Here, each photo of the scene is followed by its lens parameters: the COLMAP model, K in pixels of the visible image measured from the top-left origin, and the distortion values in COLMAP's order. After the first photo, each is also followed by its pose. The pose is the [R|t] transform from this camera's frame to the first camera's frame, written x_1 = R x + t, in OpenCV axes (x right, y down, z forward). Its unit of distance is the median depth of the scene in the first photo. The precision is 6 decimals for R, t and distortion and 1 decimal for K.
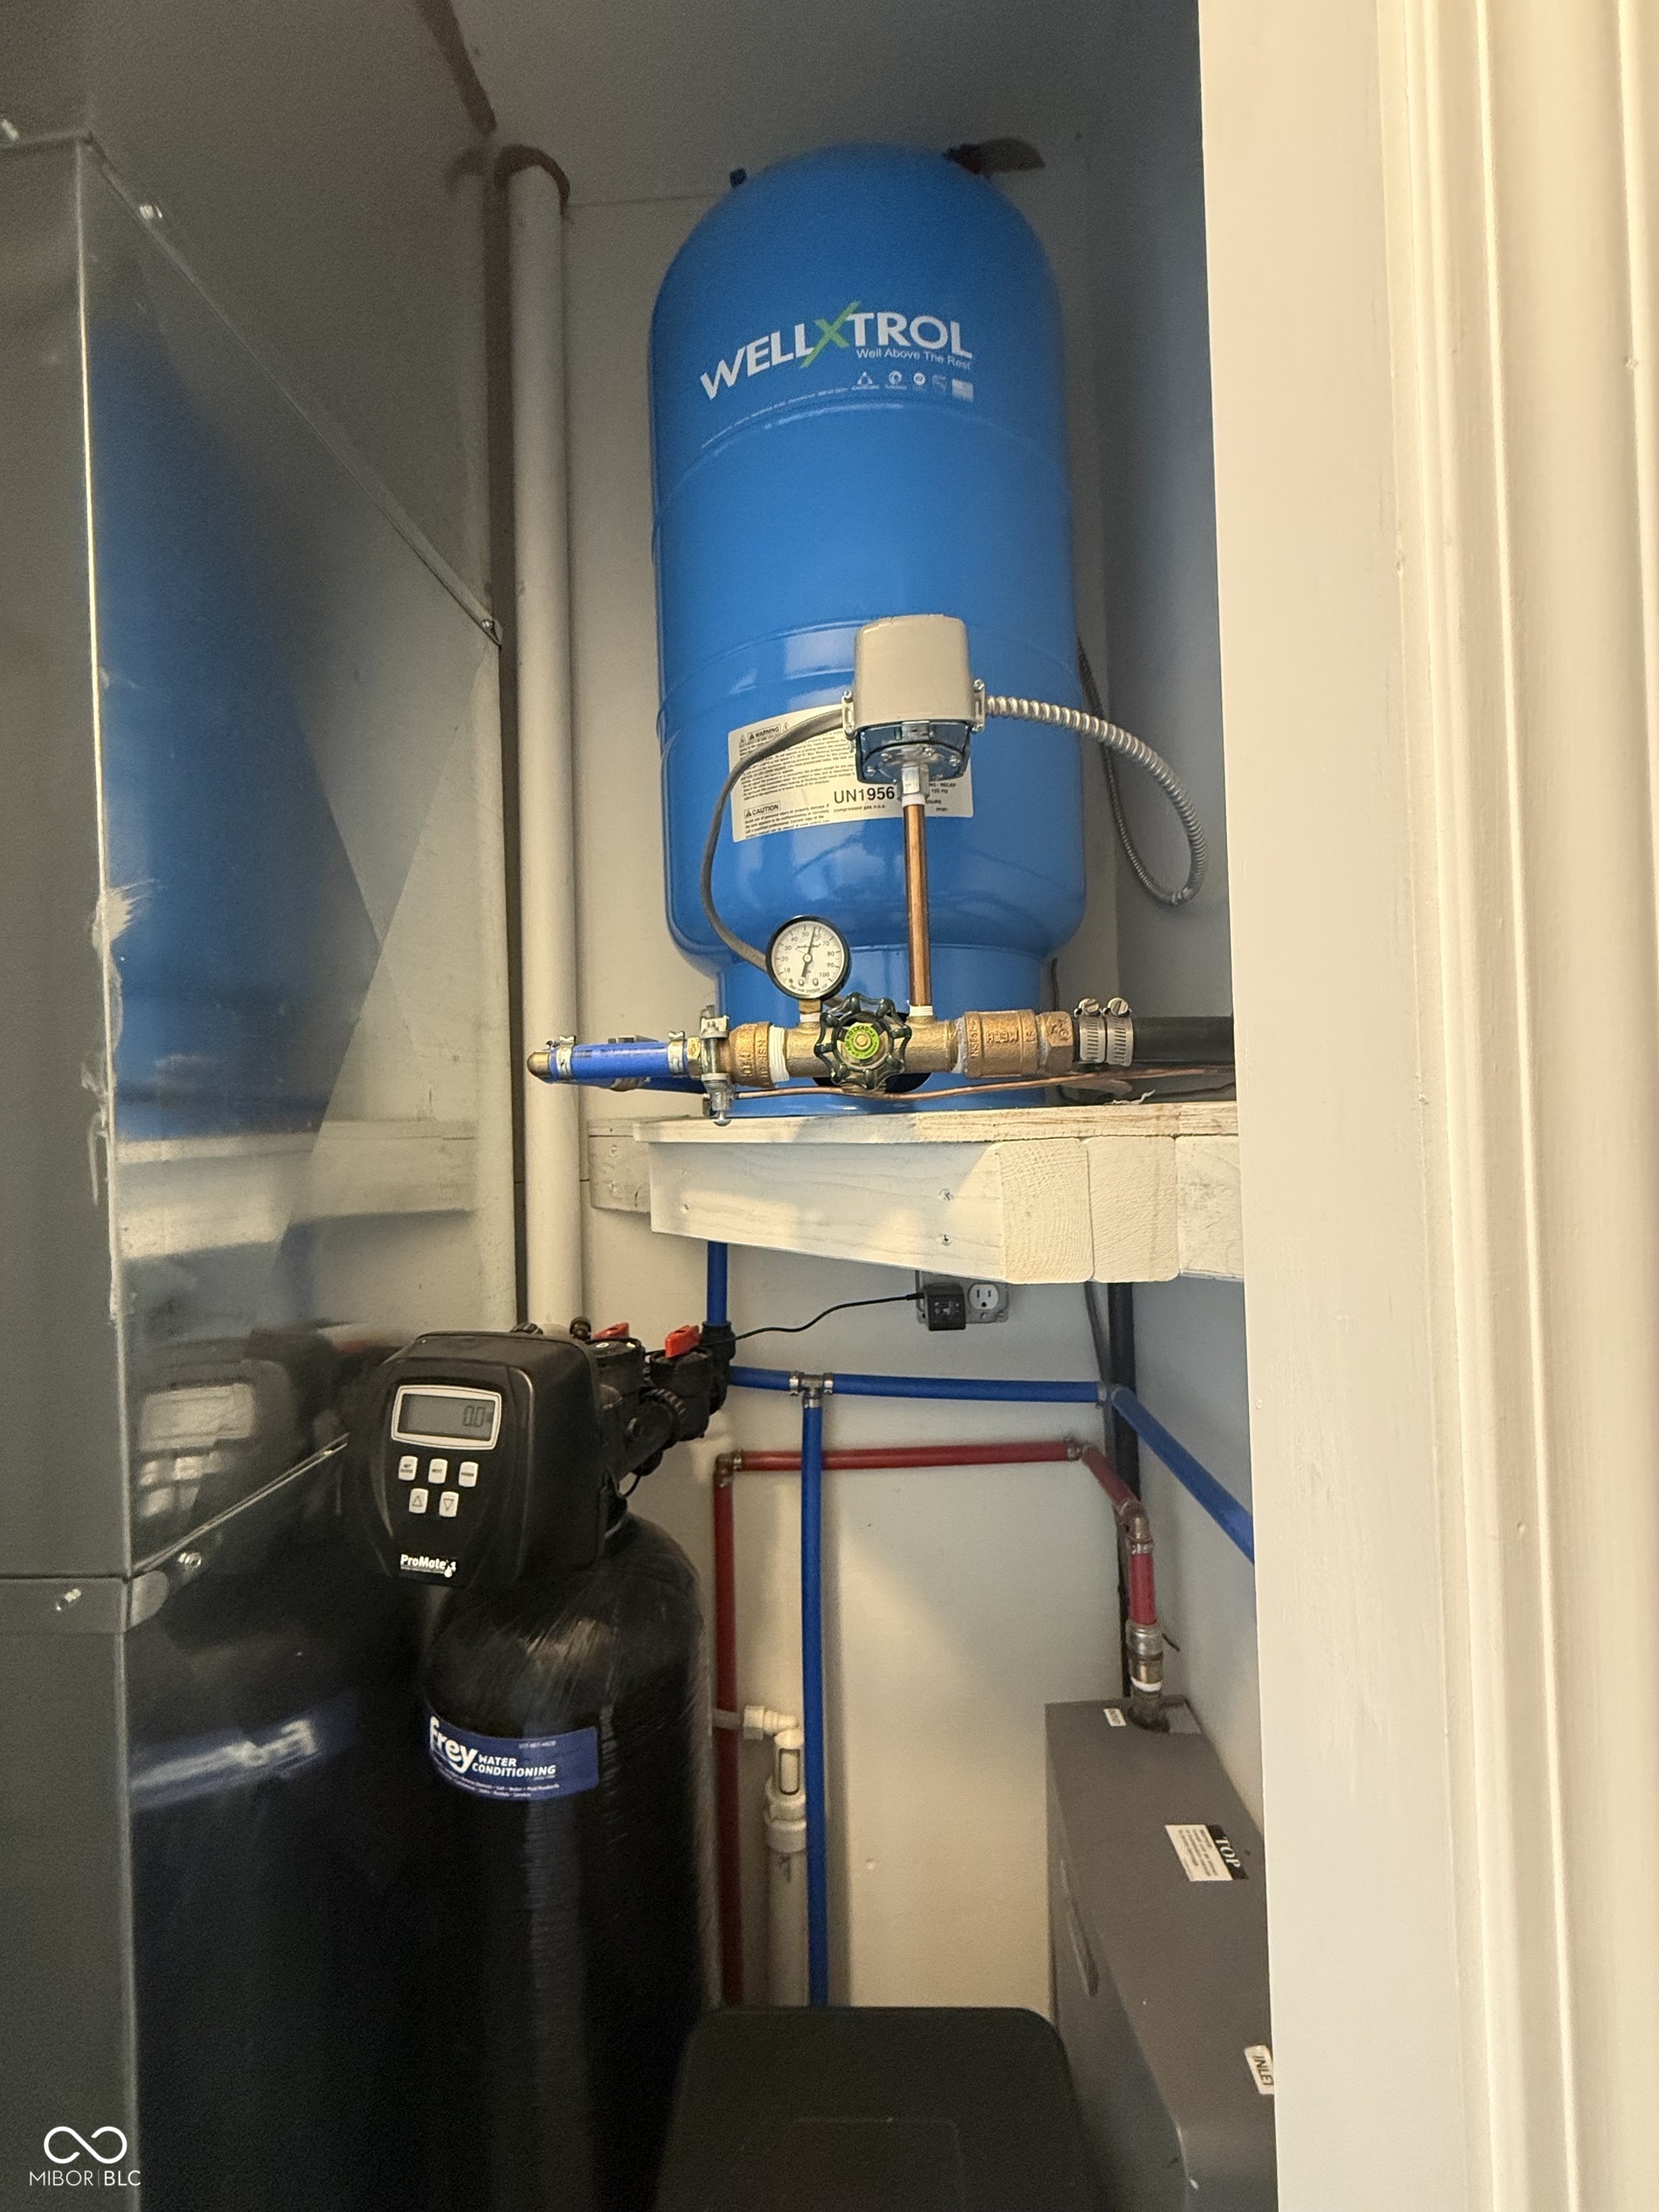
lens RADIAL K [[881.1, 0, 826.9], [0, 881.1, 1098.9], [0, 0, 1]] dist [-0.002873, 0.000552]
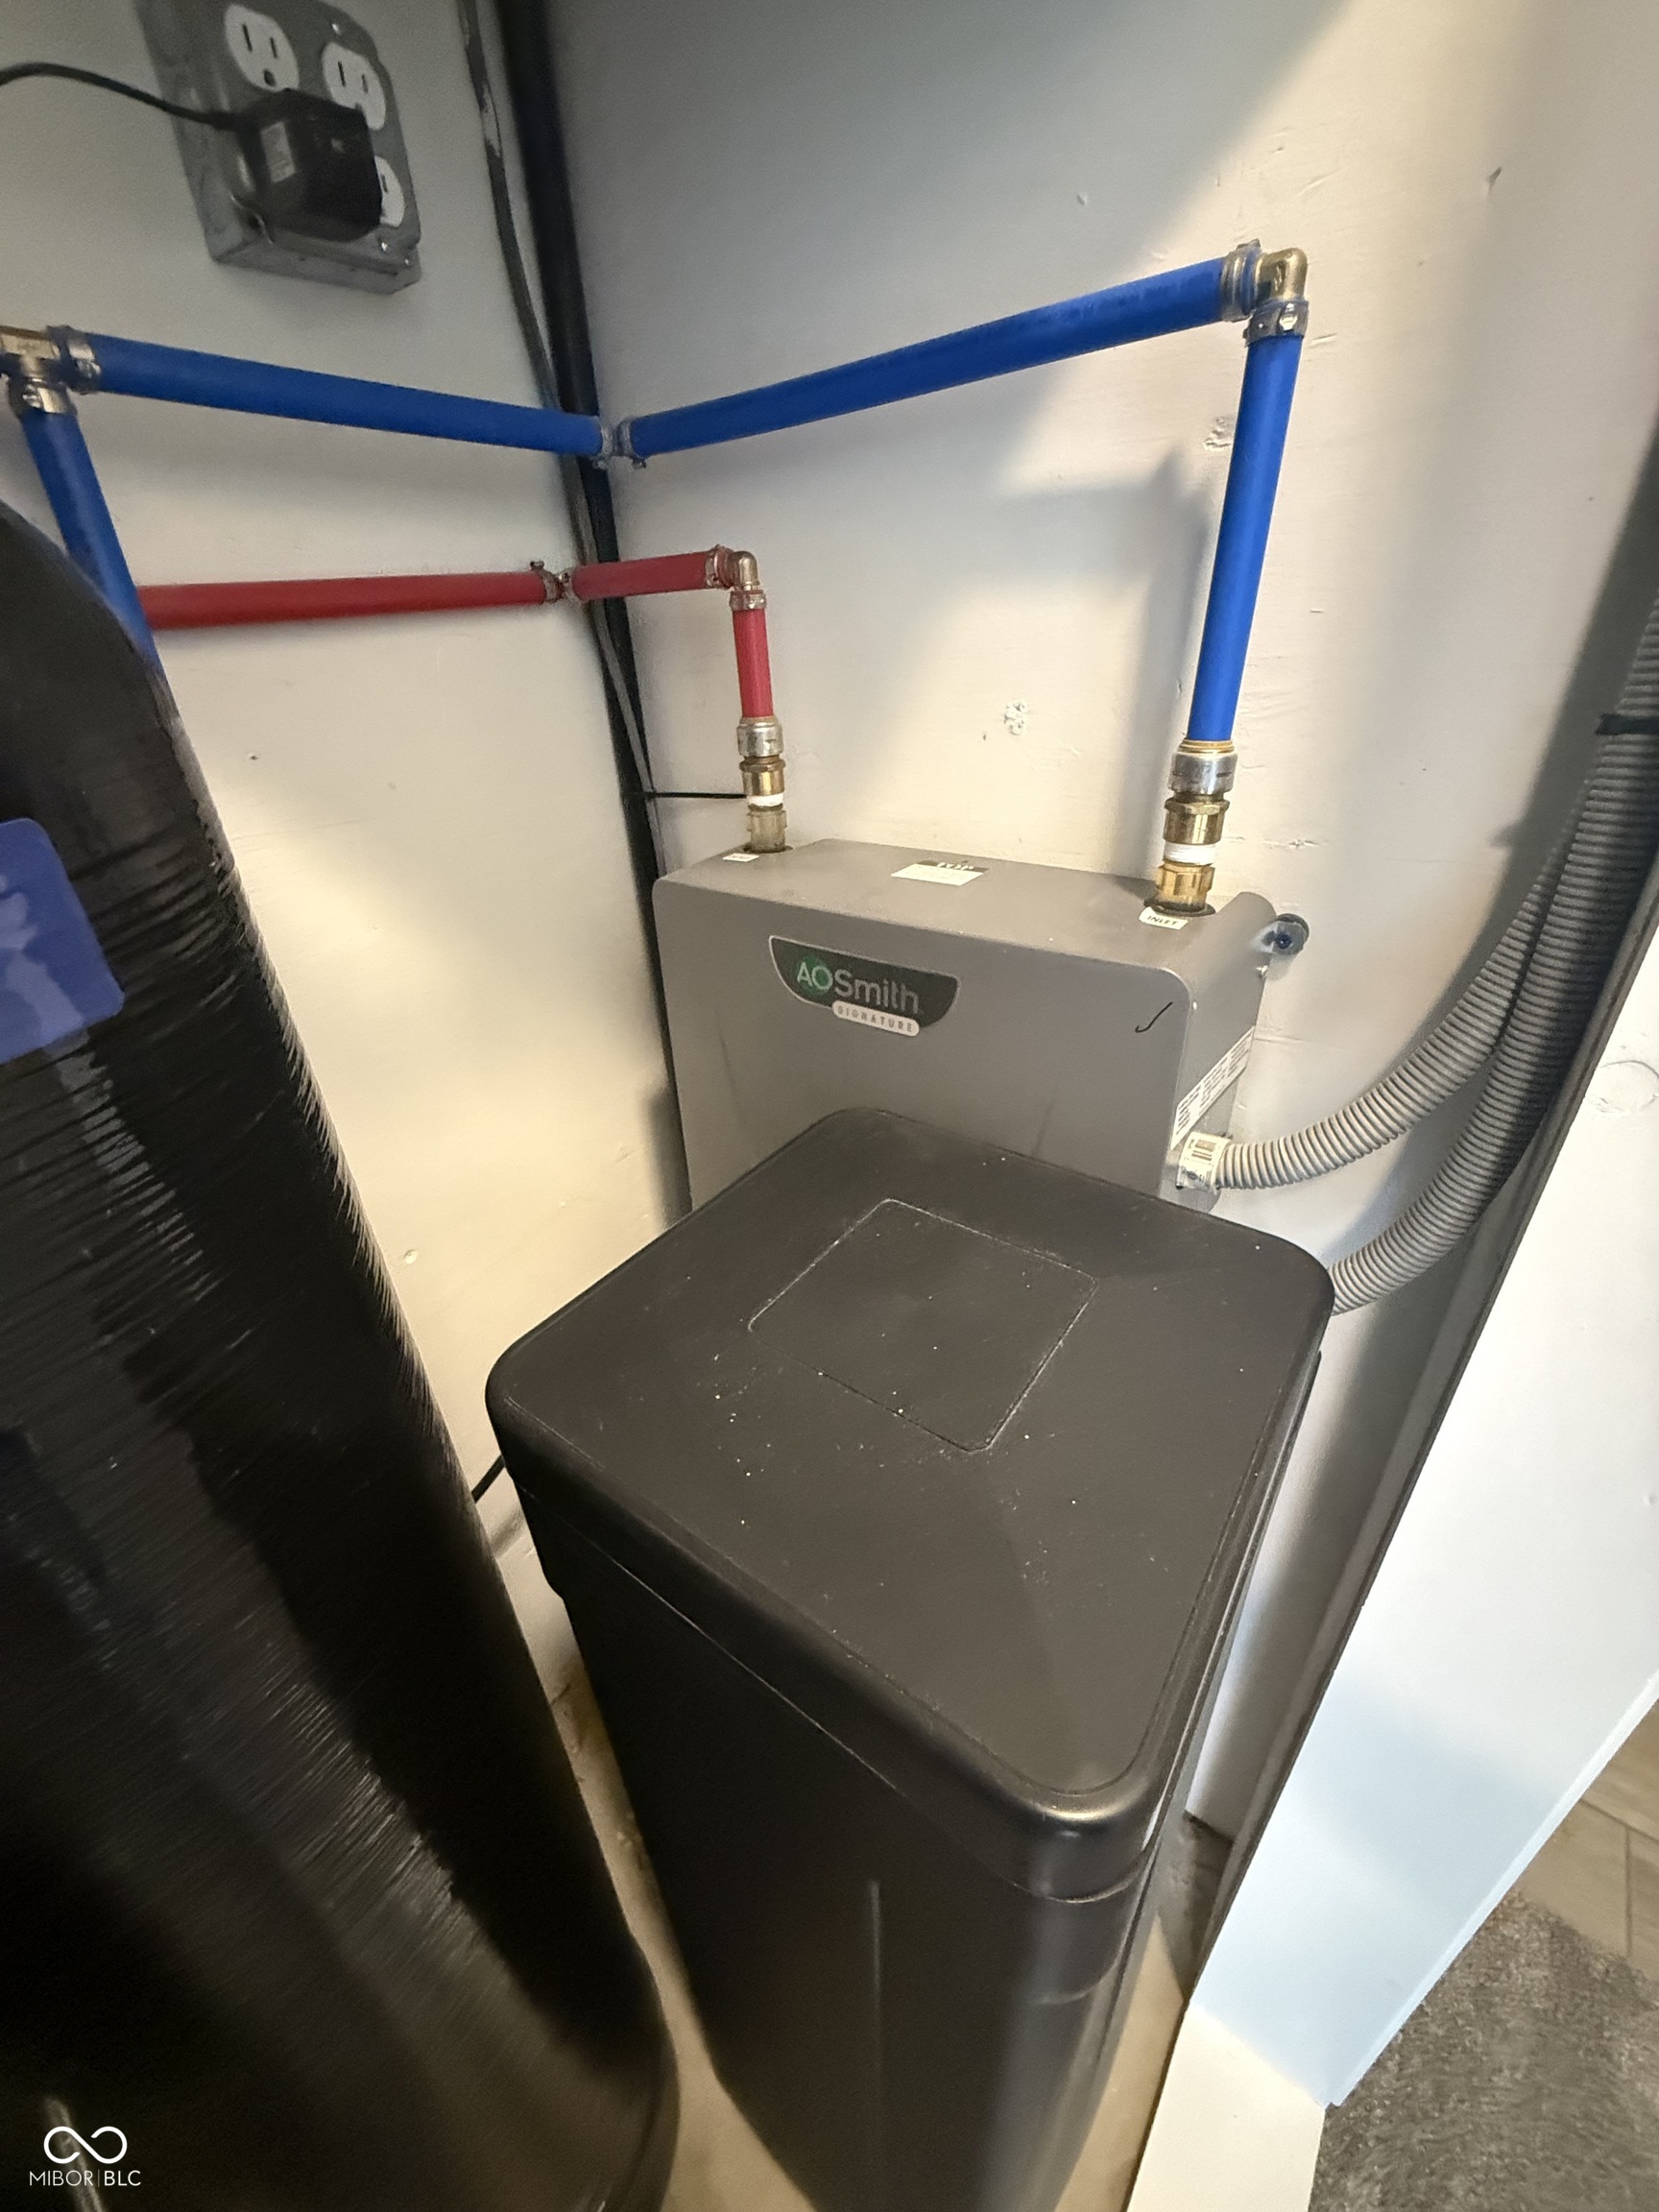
lens RADIAL K [[881.1, 0, 806.1], [0, 881.1, 1104.3], [0, 0, 1]] dist [-0.002873, 0.000552]
pose [[0.567658, -0.405958, 0.716214, -0.291091], [0.016650, 0.875452, 0.483019, 0.524749], [-0.823096, -0.262264, 0.503716, 0.505992]]
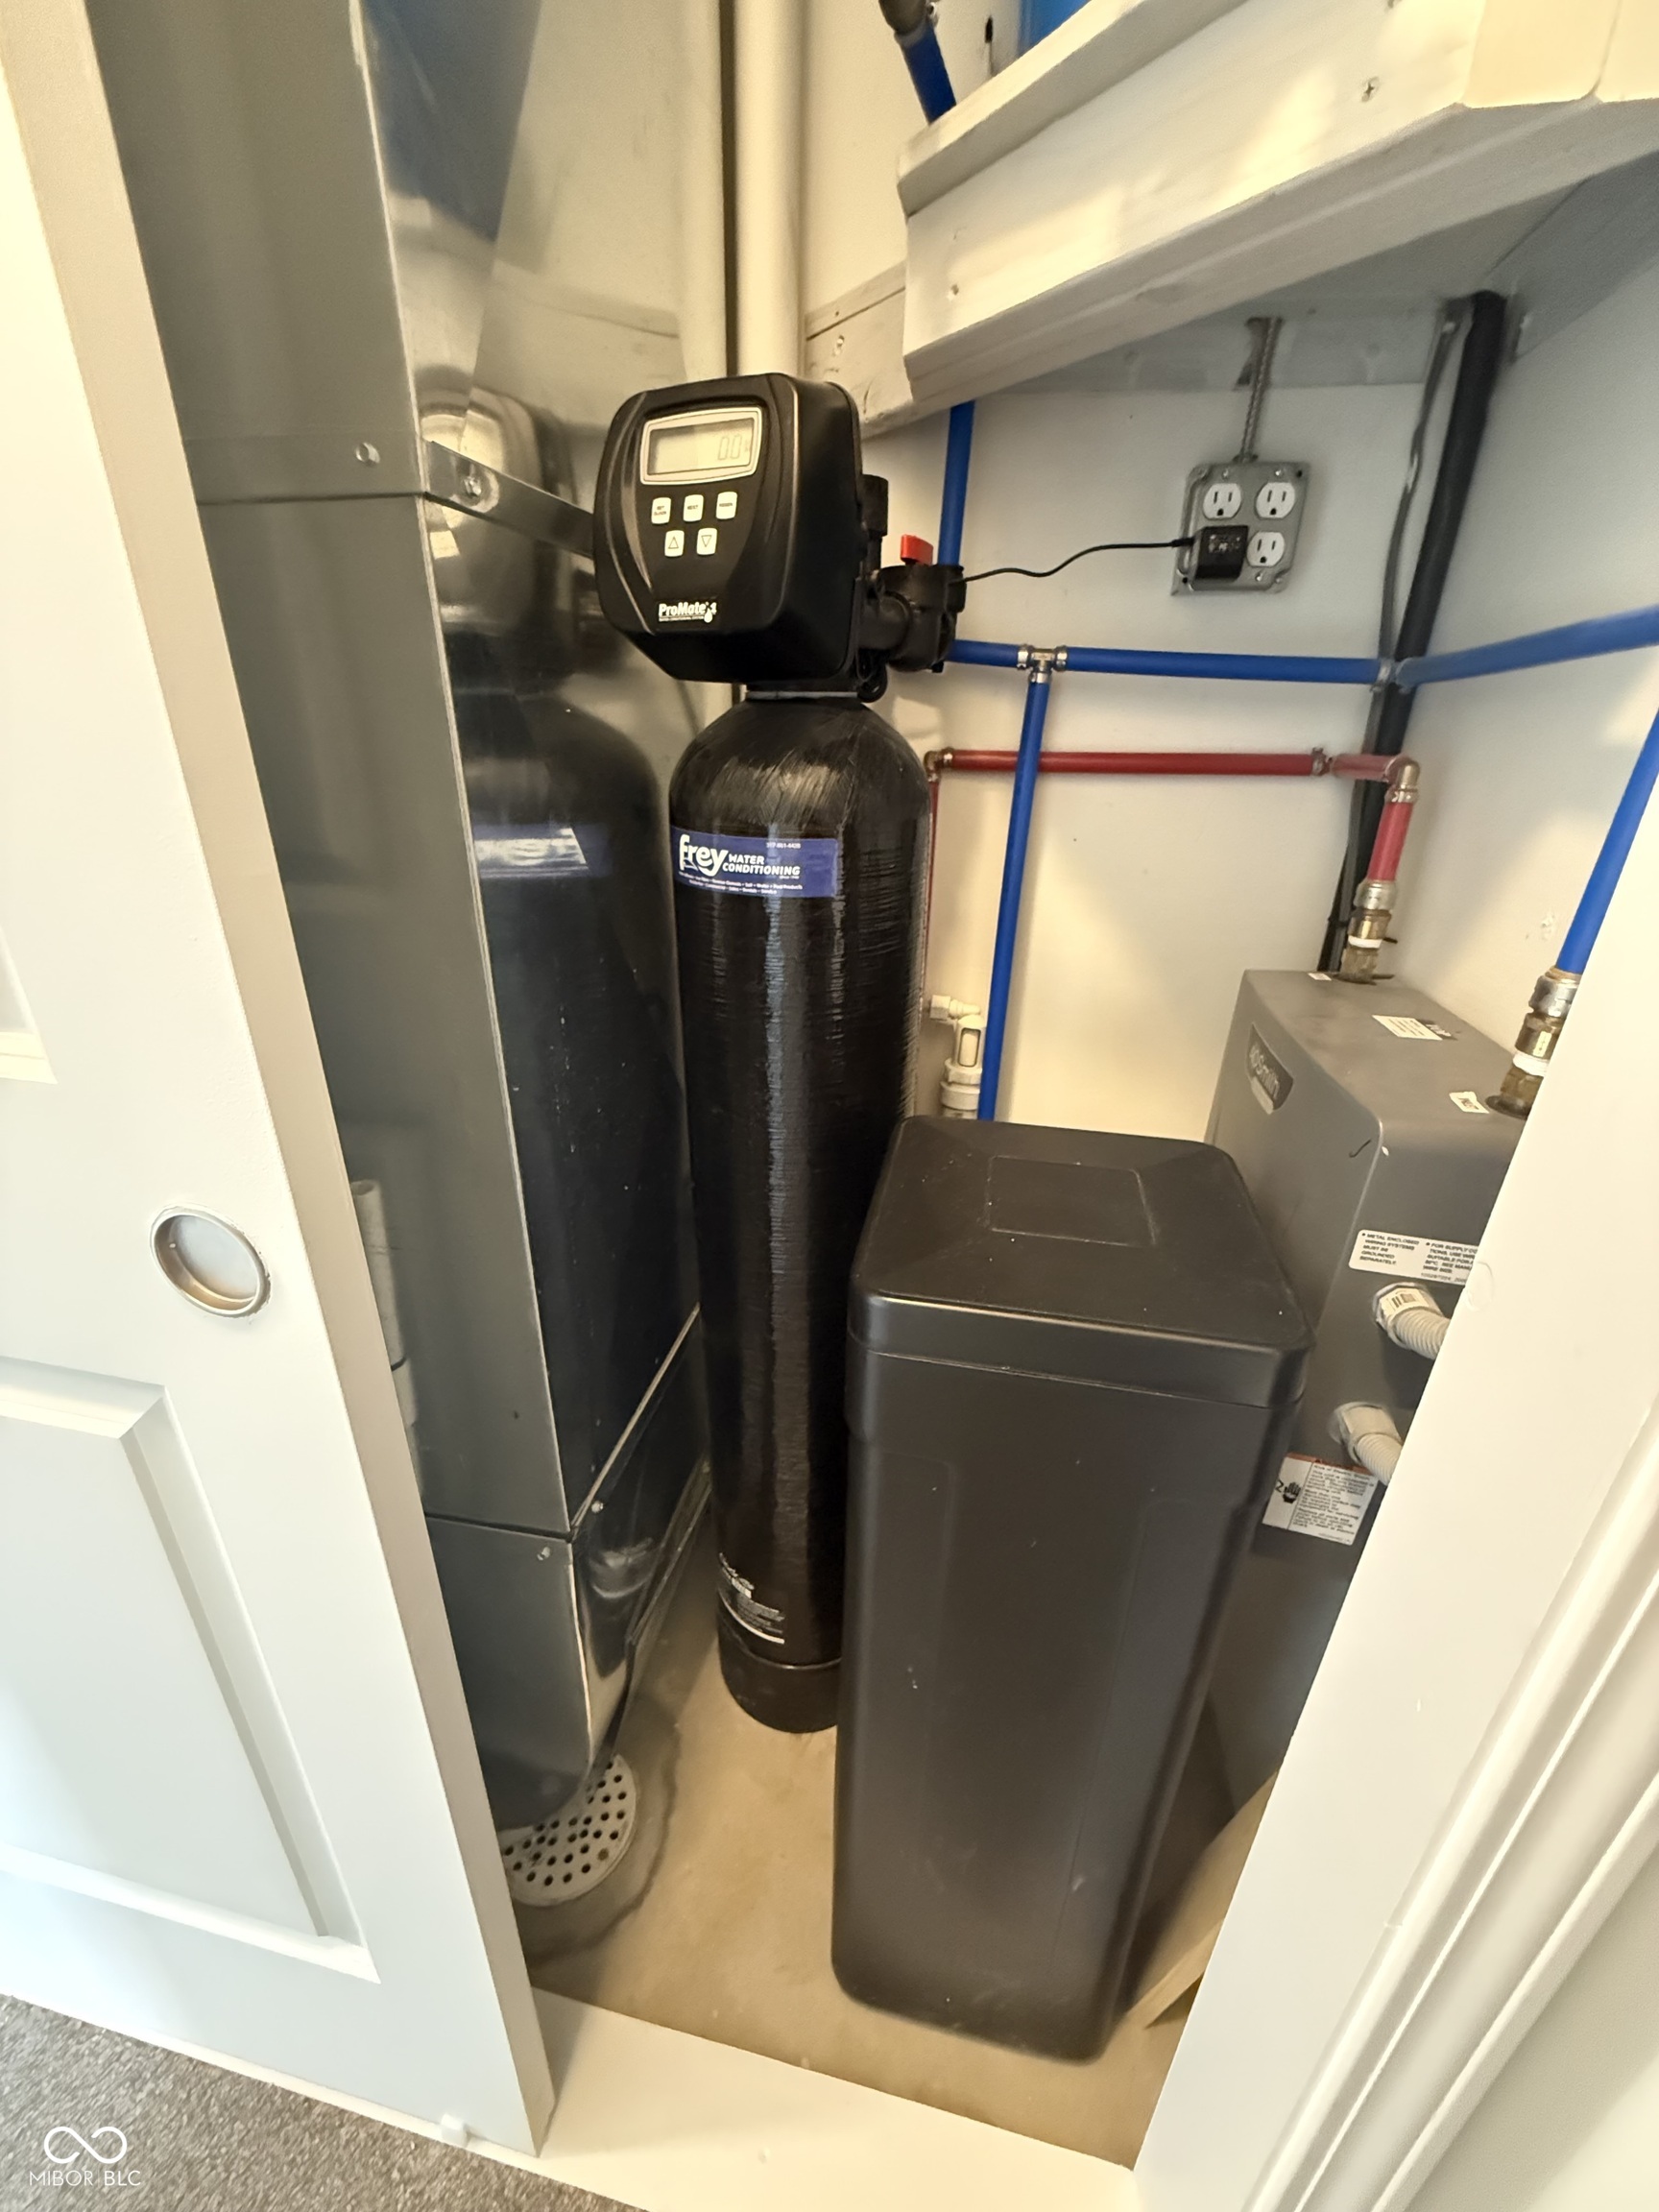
lens RADIAL K [[881.1, 0, 825.5], [0, 881.1, 1106.8], [0, 0, 1]] dist [-0.002873, 0.000552]
pose [[0.985867, 0.110258, -0.126130, -0.086870], [-0.046701, 0.903918, 0.425148, 0.441295], [0.160888, -0.413249, 0.896293, -0.054959]]
